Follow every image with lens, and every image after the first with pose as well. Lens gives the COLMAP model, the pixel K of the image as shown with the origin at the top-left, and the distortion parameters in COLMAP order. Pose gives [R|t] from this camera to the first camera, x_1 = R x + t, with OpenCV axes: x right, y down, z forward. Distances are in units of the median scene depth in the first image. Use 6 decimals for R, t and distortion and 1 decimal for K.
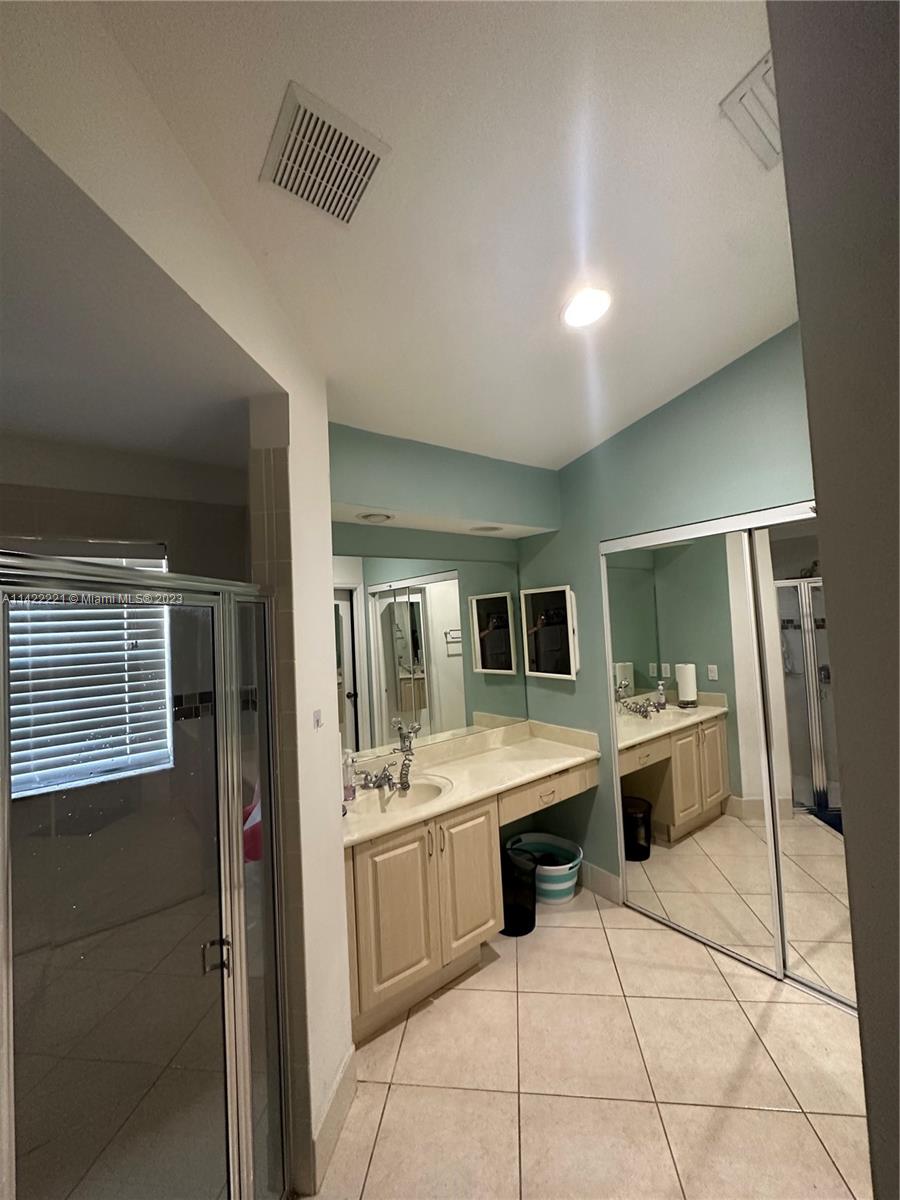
lens RADIAL K [[476.0, 0, 450.0], [0, 476.0, 600.0], [0, 0, 1]] dist [-0.001113, -0.000031]
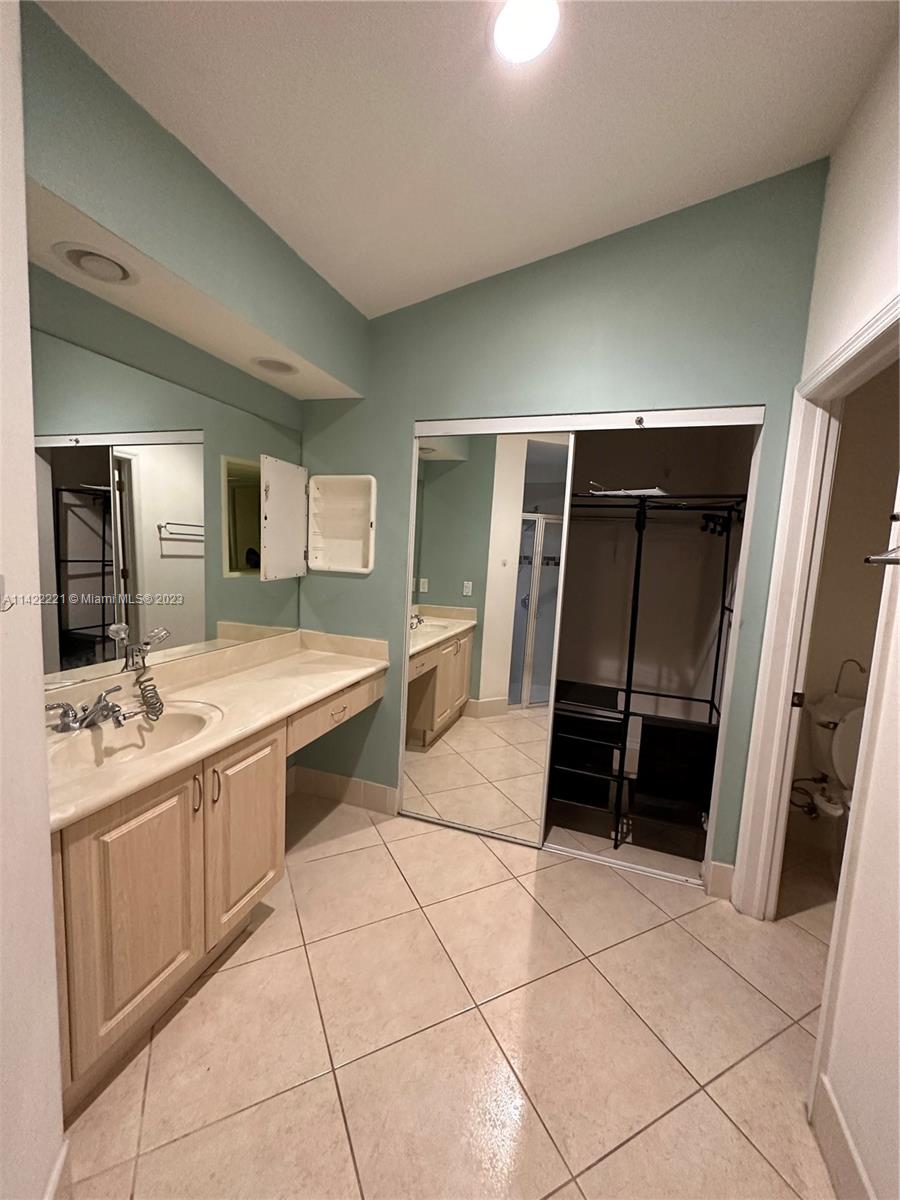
lens RADIAL K [[476.0, 0, 450.0], [0, 476.0, 600.0], [0, 0, 1]] dist [-0.001113, -0.000031]
pose [[0.827300, 0.033883, 0.560738, -0.110409], [-0.119527, 0.985940, 0.116771, 0.096157], [-0.548898, -0.163628, 0.819718, 0.244773]]
